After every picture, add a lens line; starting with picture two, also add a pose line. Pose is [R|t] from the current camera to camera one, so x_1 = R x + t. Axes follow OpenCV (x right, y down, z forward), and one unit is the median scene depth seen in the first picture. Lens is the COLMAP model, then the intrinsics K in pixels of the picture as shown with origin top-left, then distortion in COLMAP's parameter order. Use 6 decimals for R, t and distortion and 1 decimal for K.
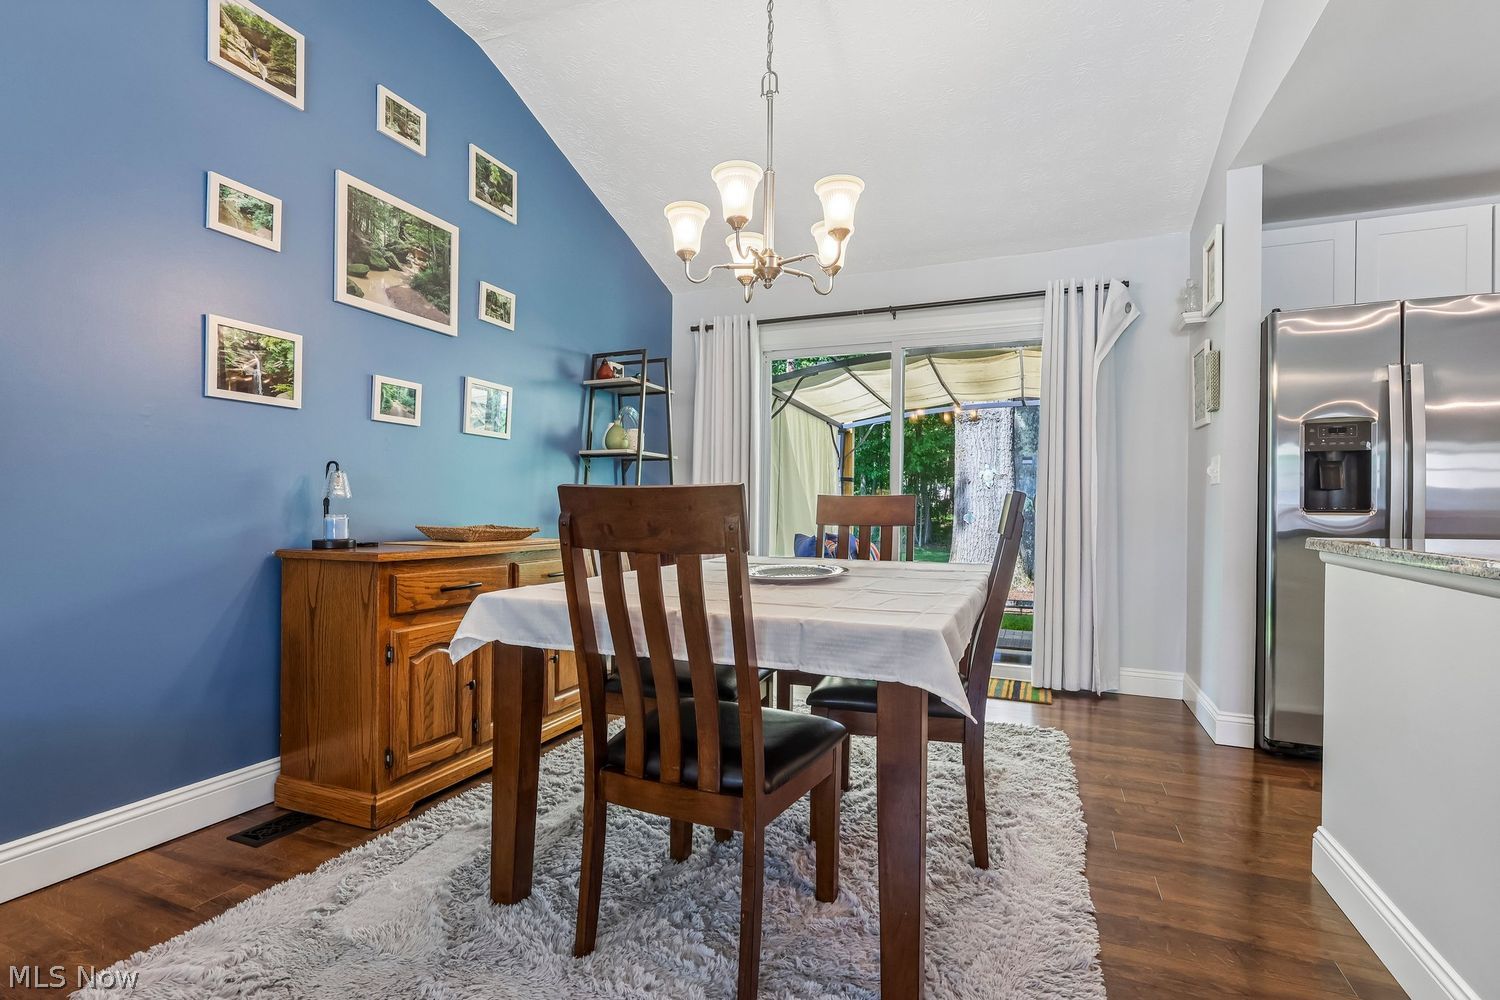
lens RADIAL K [[722.2, 0, 746.2], [0, 722.2, 505.3], [0, 0, 1]] dist [-0.003997, 0.000548]
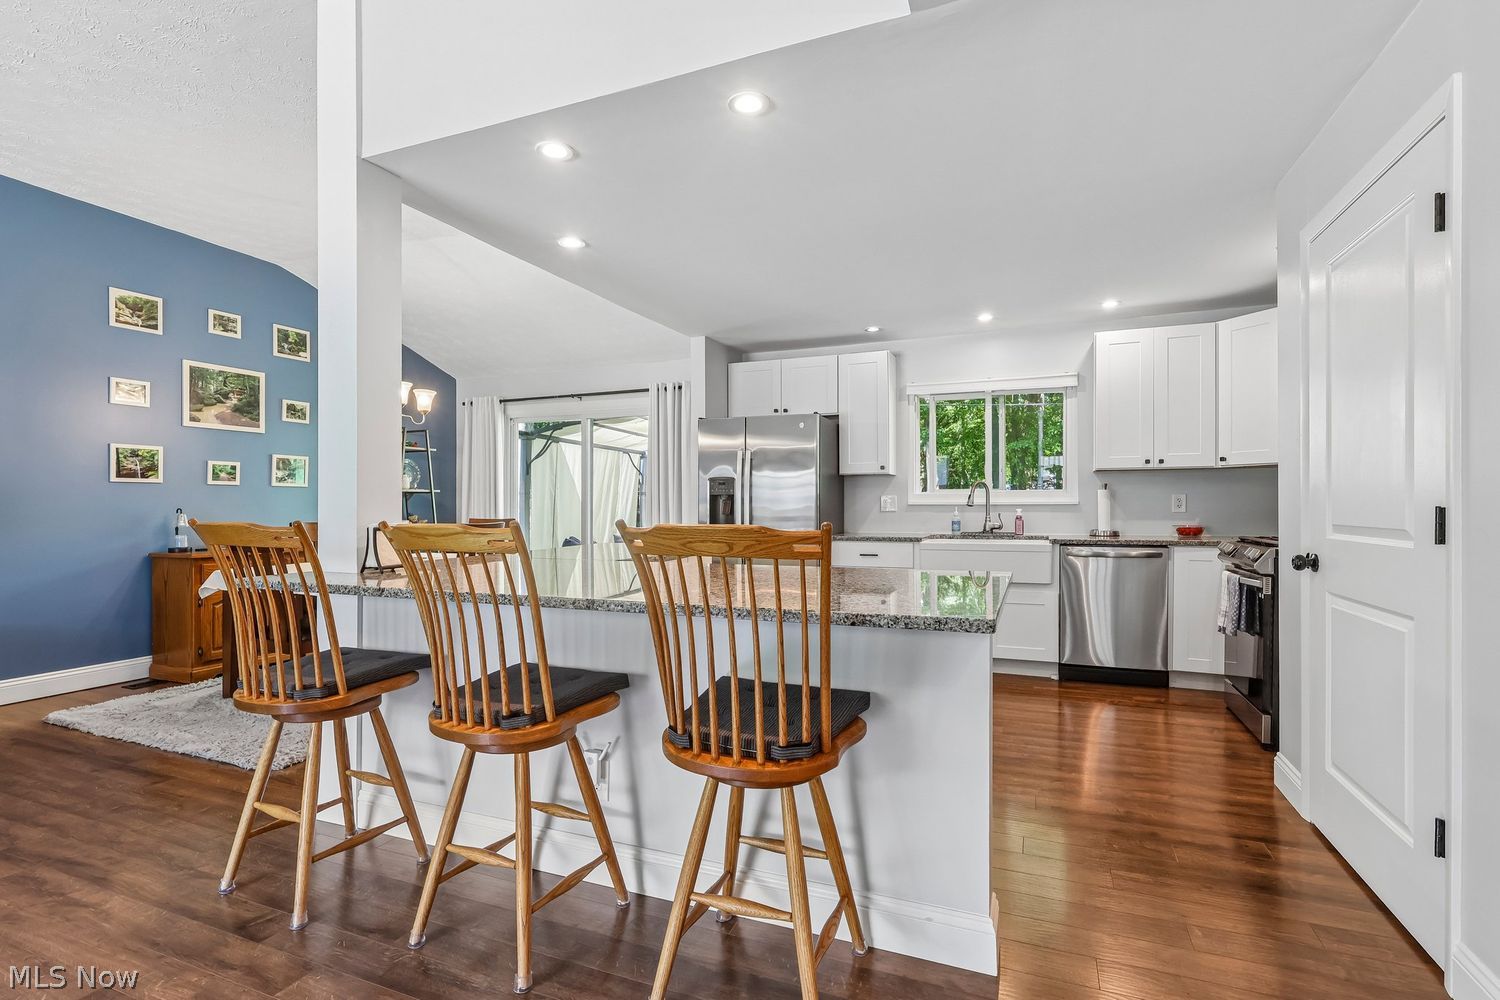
lens RADIAL K [[722.2, 0, 743.1], [0, 722.2, 500.6], [0, 0, 1]] dist [-0.003997, 0.000548]
pose [[0.999930, -0.011617, -0.002378, 0.917506], [0.011610, 0.999927, -0.003258, -0.053349], [0.002416, 0.003231, 0.999992, -0.917904]]
